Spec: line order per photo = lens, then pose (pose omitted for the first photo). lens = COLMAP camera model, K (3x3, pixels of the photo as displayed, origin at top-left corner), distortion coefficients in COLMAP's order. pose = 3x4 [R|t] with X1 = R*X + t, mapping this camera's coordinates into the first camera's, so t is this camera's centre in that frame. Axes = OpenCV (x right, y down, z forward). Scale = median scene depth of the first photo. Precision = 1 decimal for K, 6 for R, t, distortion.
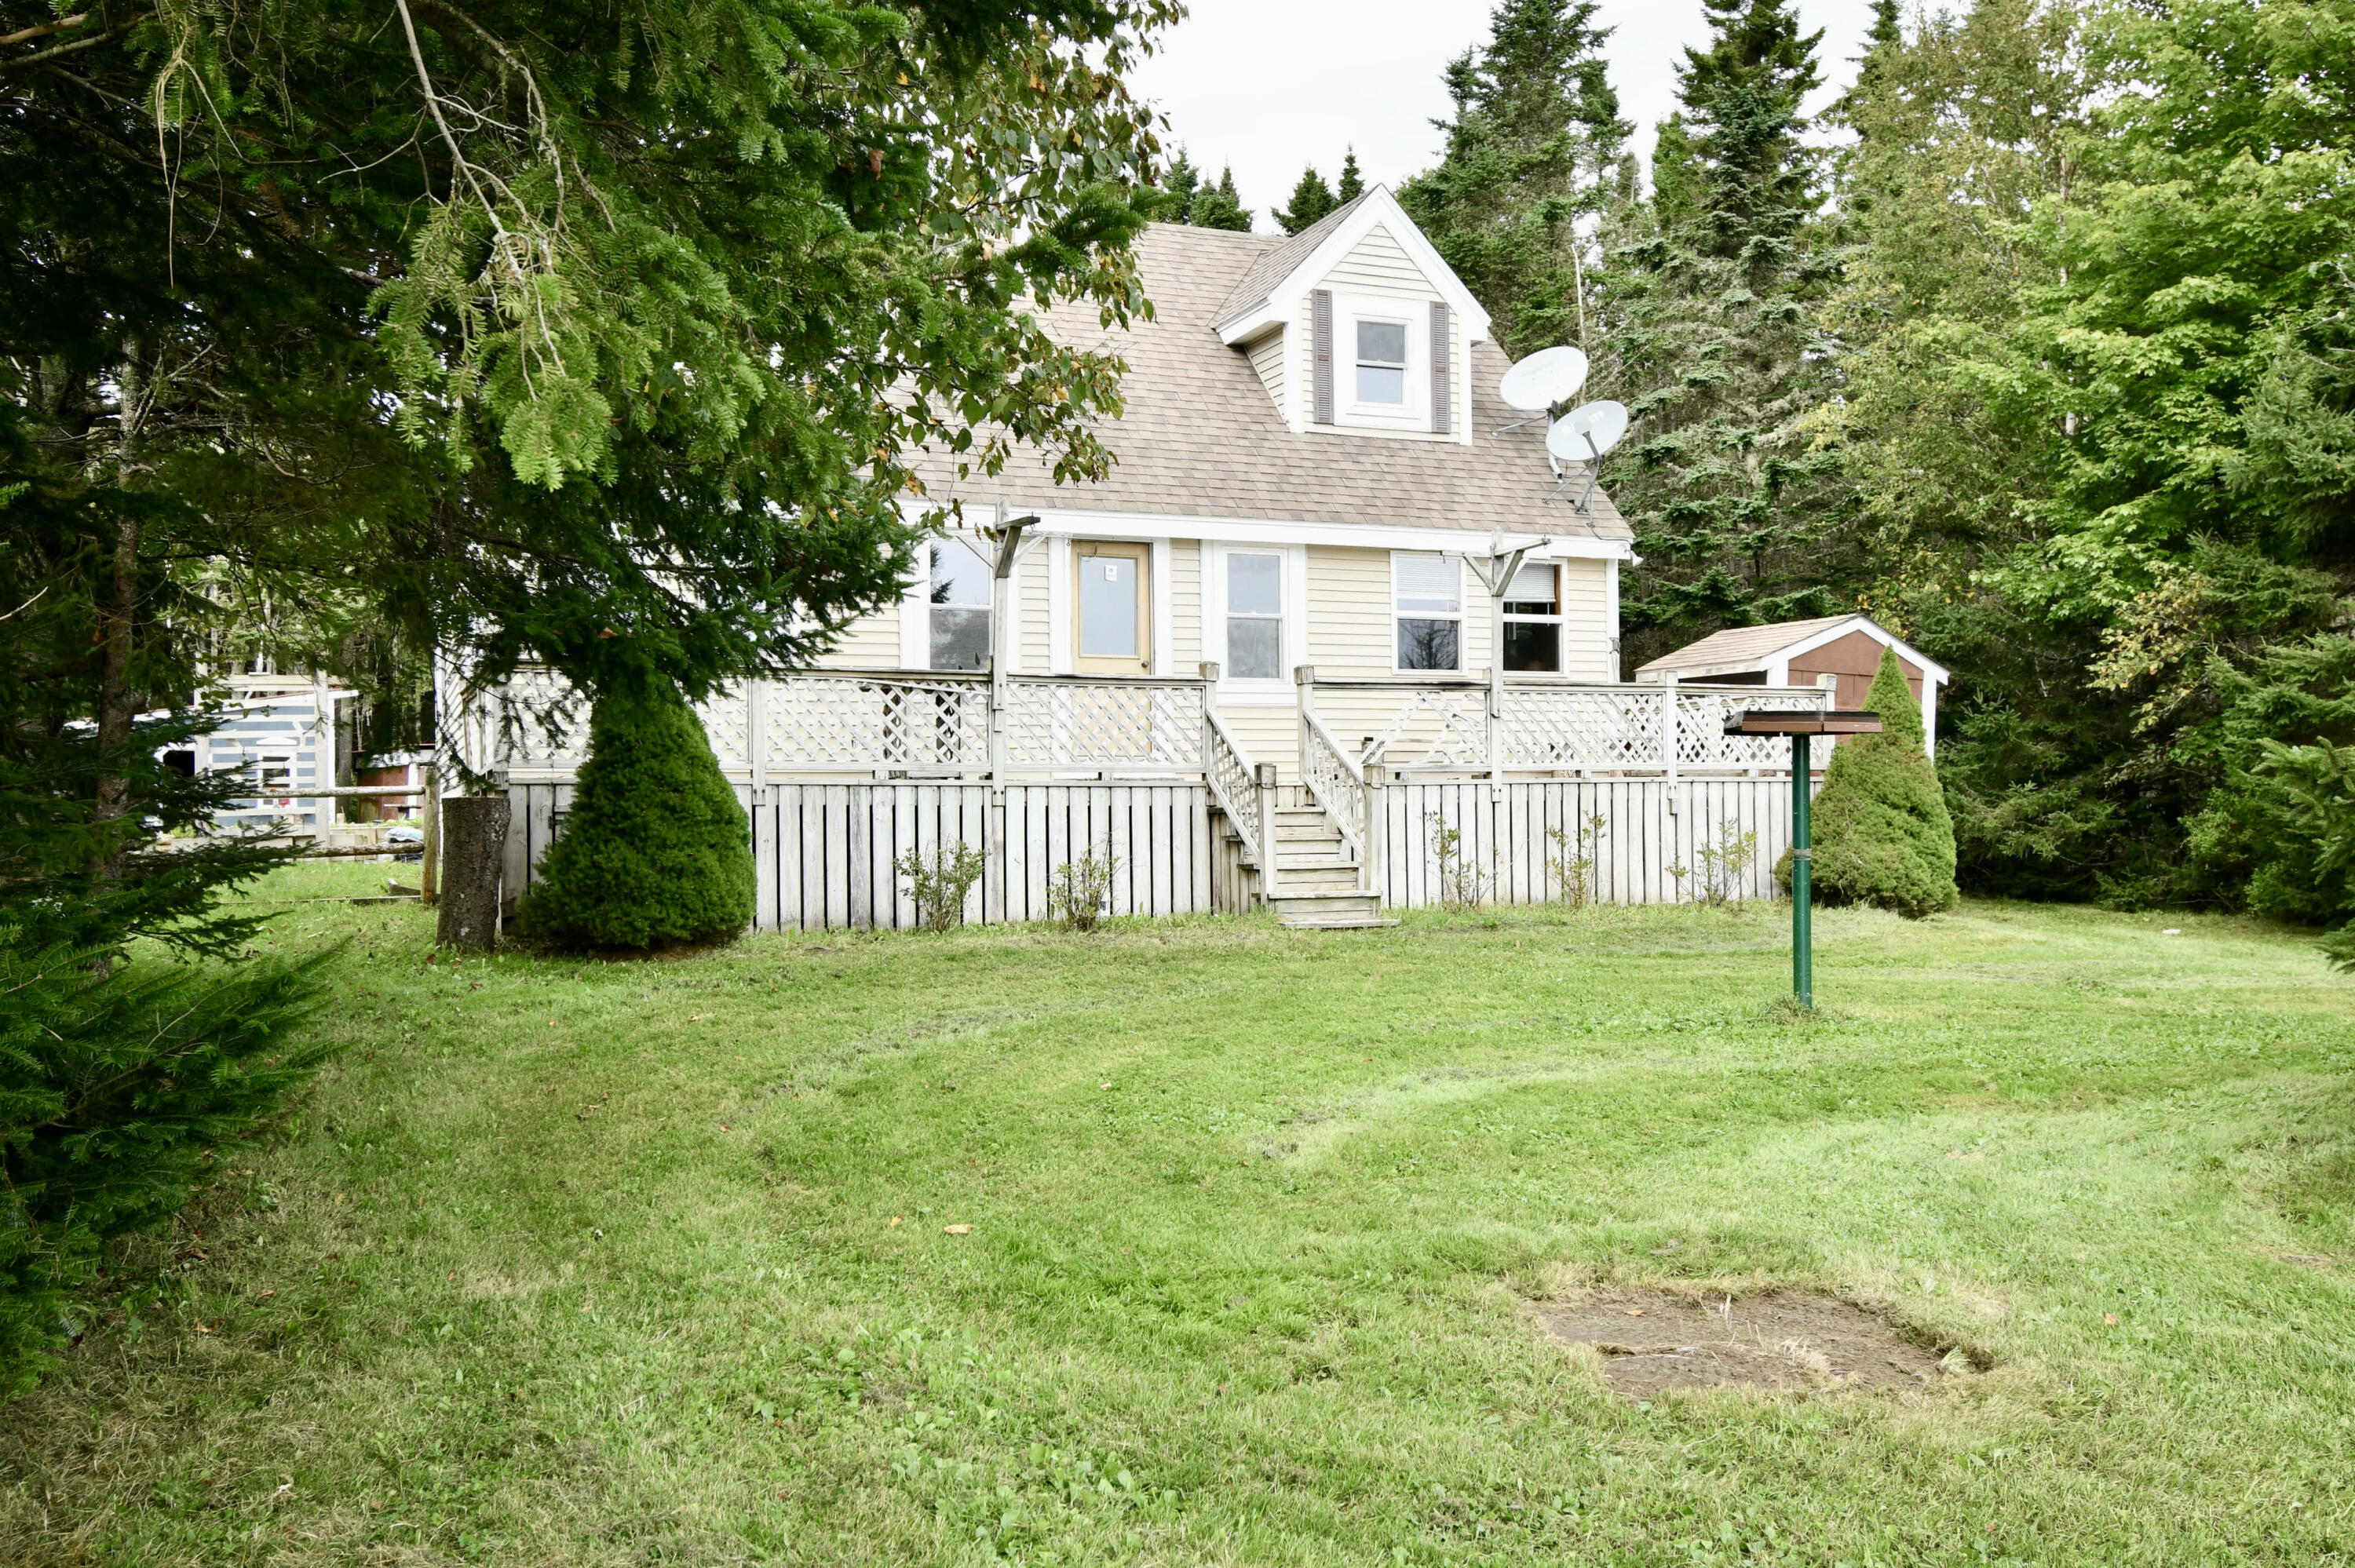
lens RADIAL K [[1927.9, 0, 1177.5], [0, 1927.9, 784.0], [0, 0, 1]] dist [-0.001014, 0.000775]
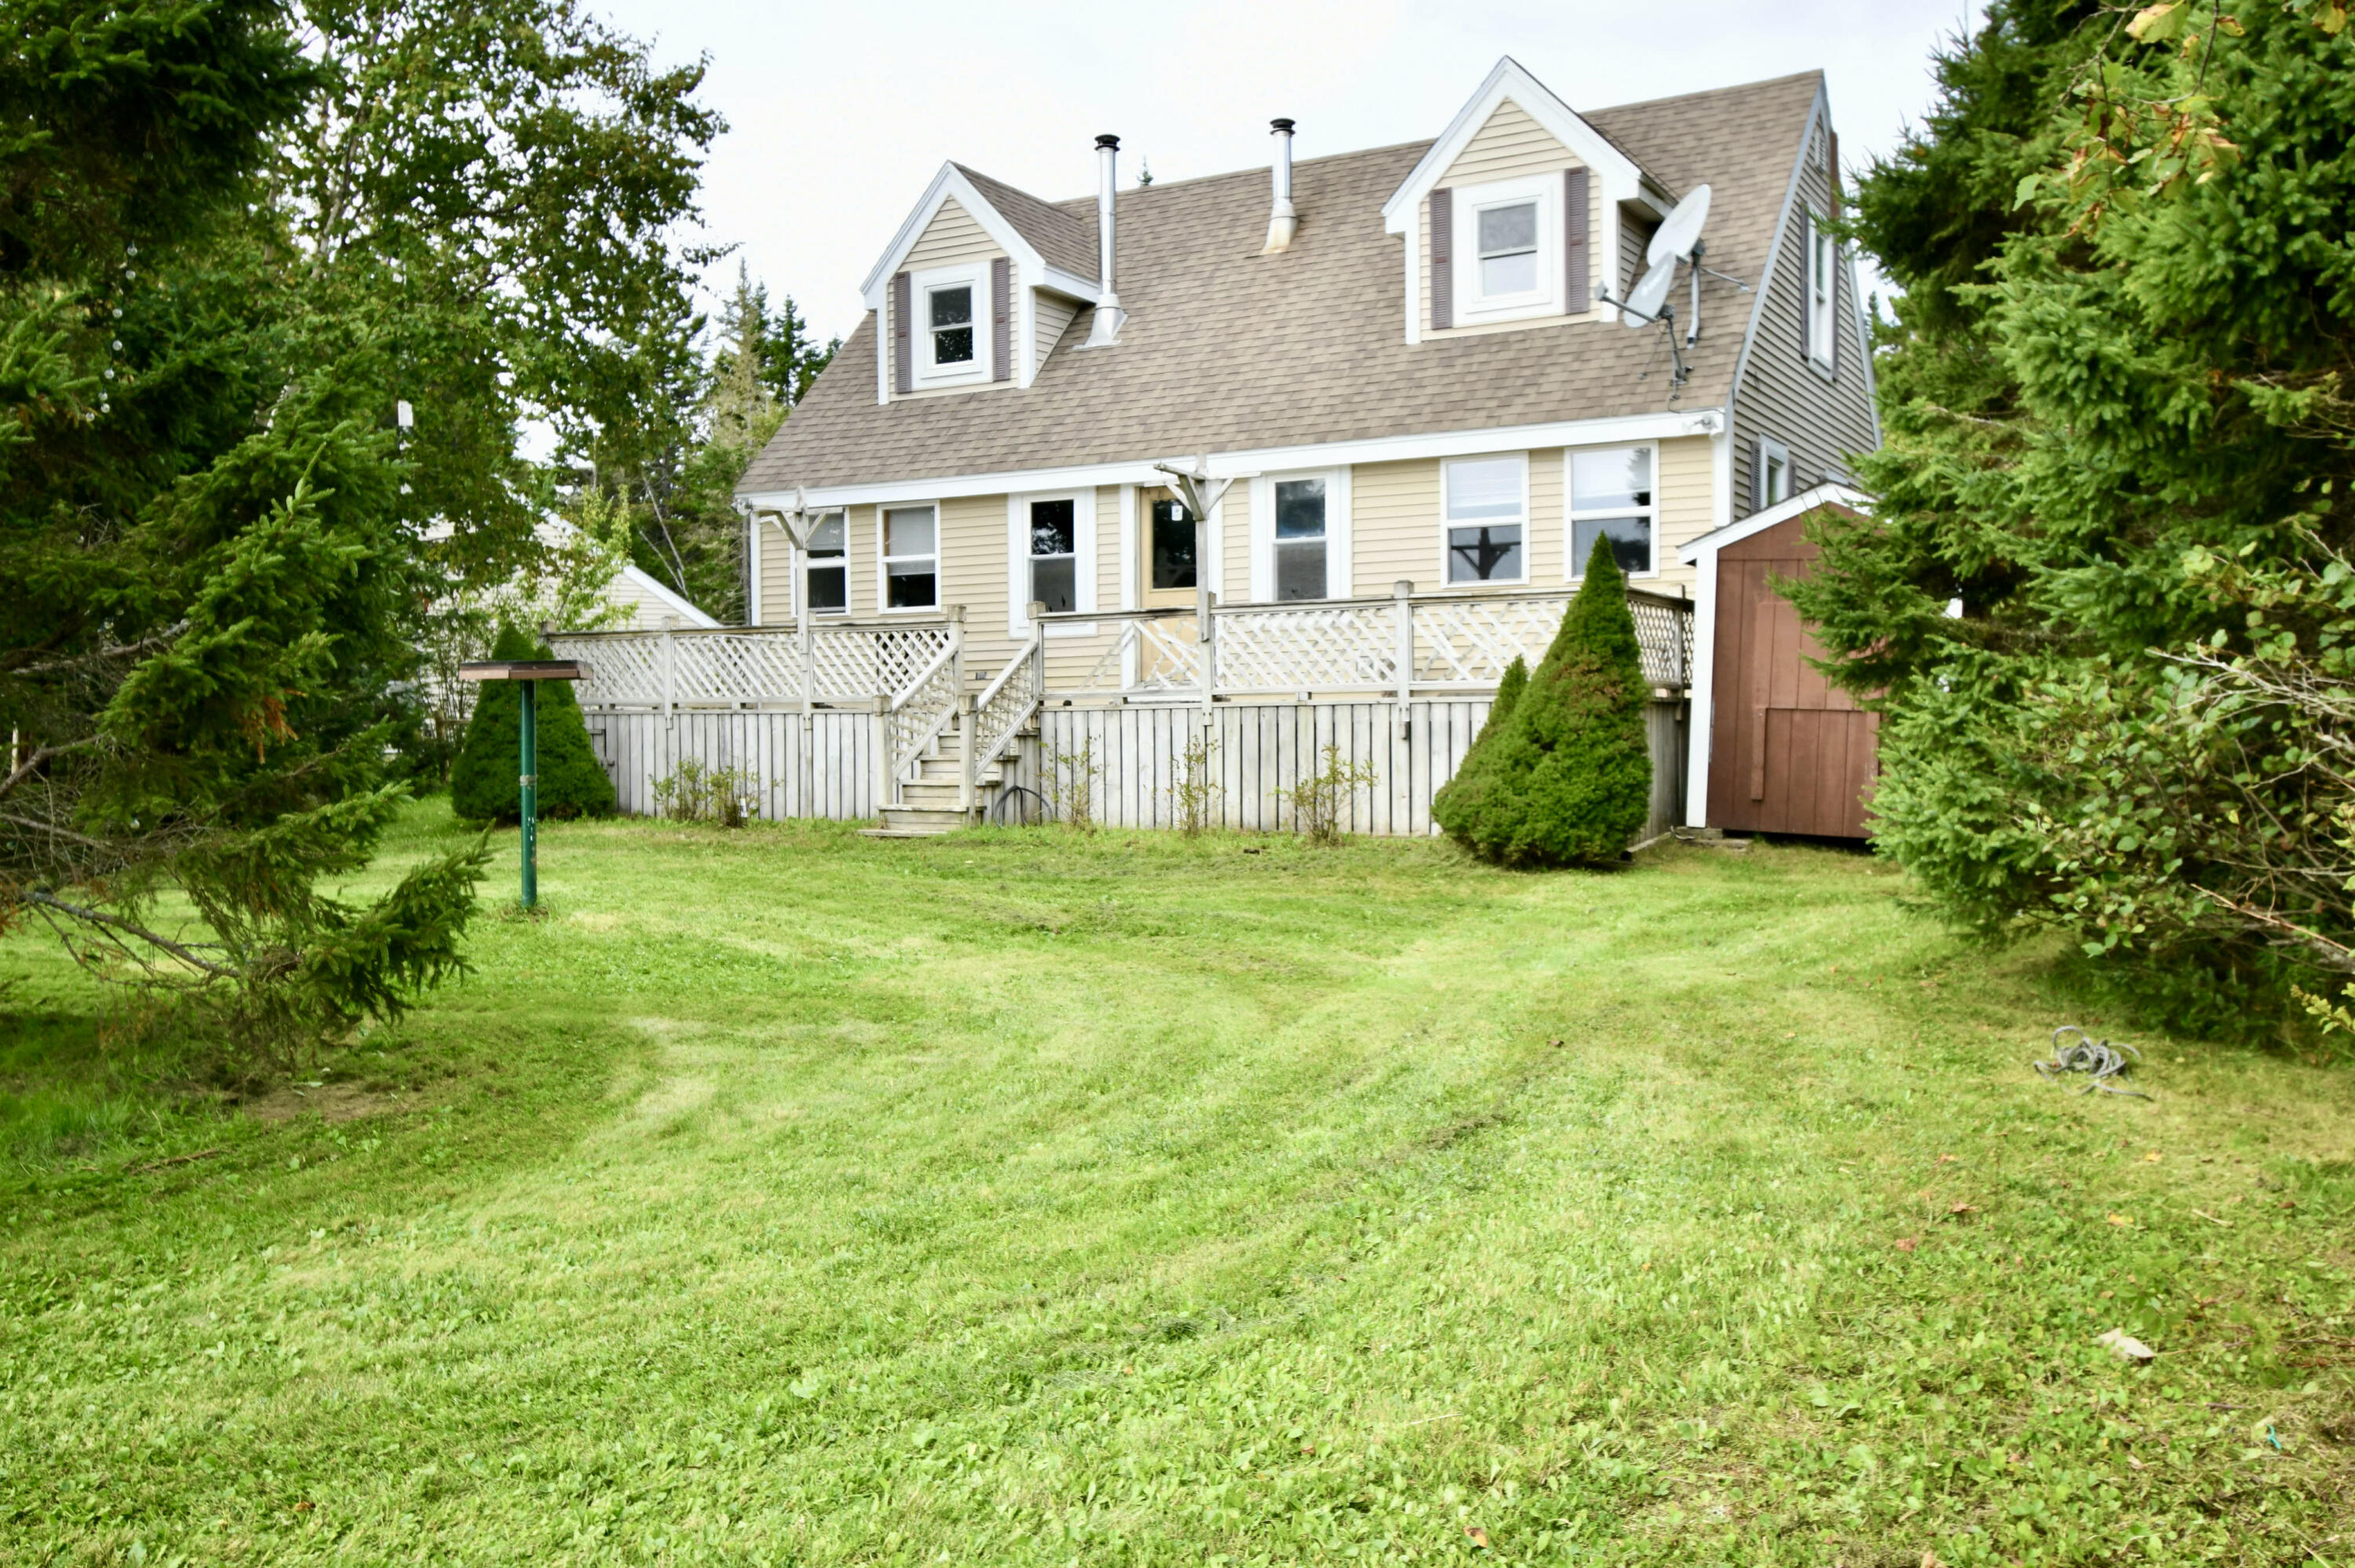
lens RADIAL K [[1927.9, 0, 1177.5], [0, 1927.9, 784.0], [0, 0, 1]] dist [-0.001014, 0.000775]
pose [[0.610281, 0.024409, -0.791809, 0.795894], [0.010666, 0.999181, 0.039023, 0.000438], [0.792113, -0.032260, 0.609521, 0.316494]]
